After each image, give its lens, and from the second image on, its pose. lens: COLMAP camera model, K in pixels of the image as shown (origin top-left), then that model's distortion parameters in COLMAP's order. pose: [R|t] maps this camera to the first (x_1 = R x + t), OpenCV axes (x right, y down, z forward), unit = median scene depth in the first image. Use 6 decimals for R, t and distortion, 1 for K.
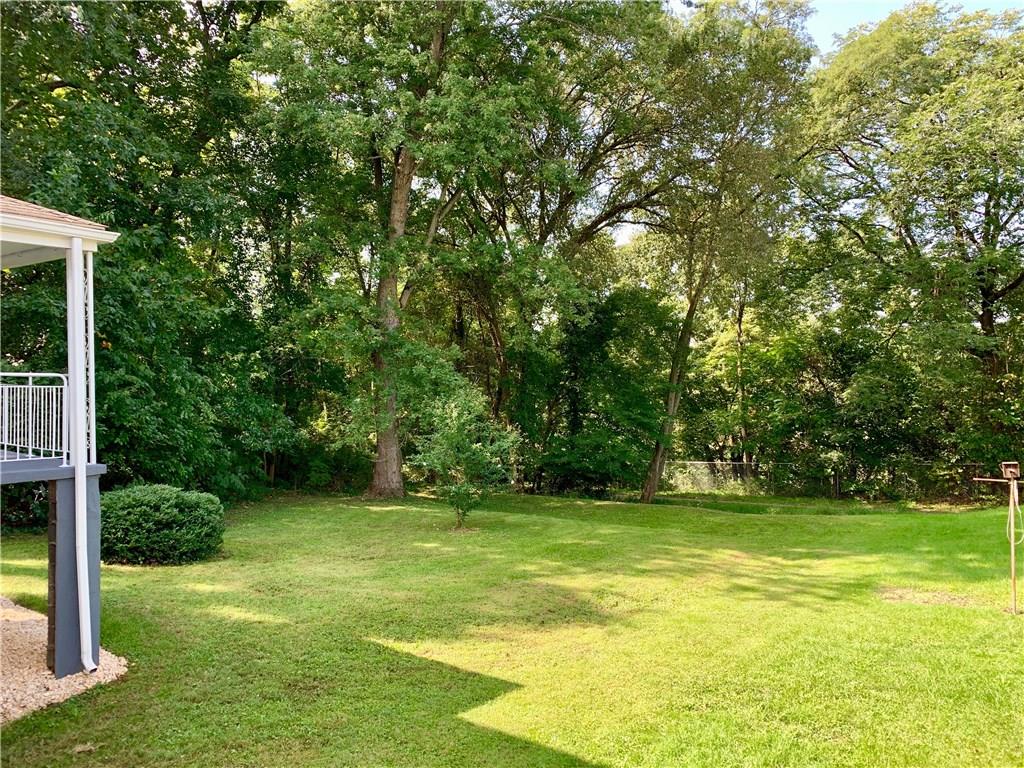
lens RADIAL K [[787.7, 0, 512.0], [0, 787.7, 384.0], [0, 0, 1]] dist [0.085138, -0.094765]
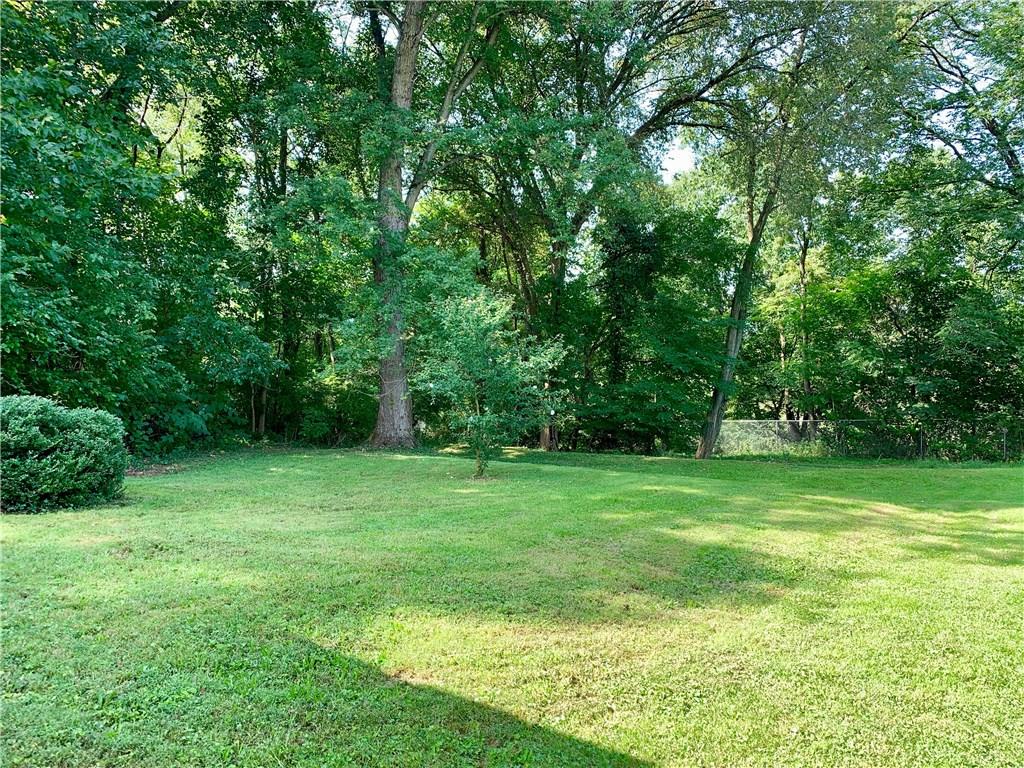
lens RADIAL K [[787.7, 0, 512.0], [0, 787.7, 384.0], [0, 0, 1]] dist [0.085138, -0.094765]
pose [[0.999441, -0.005229, -0.033011, -0.010414], [0.006138, 0.999603, 0.027492, 0.064441], [0.032854, -0.027679, 0.999077, 0.223907]]
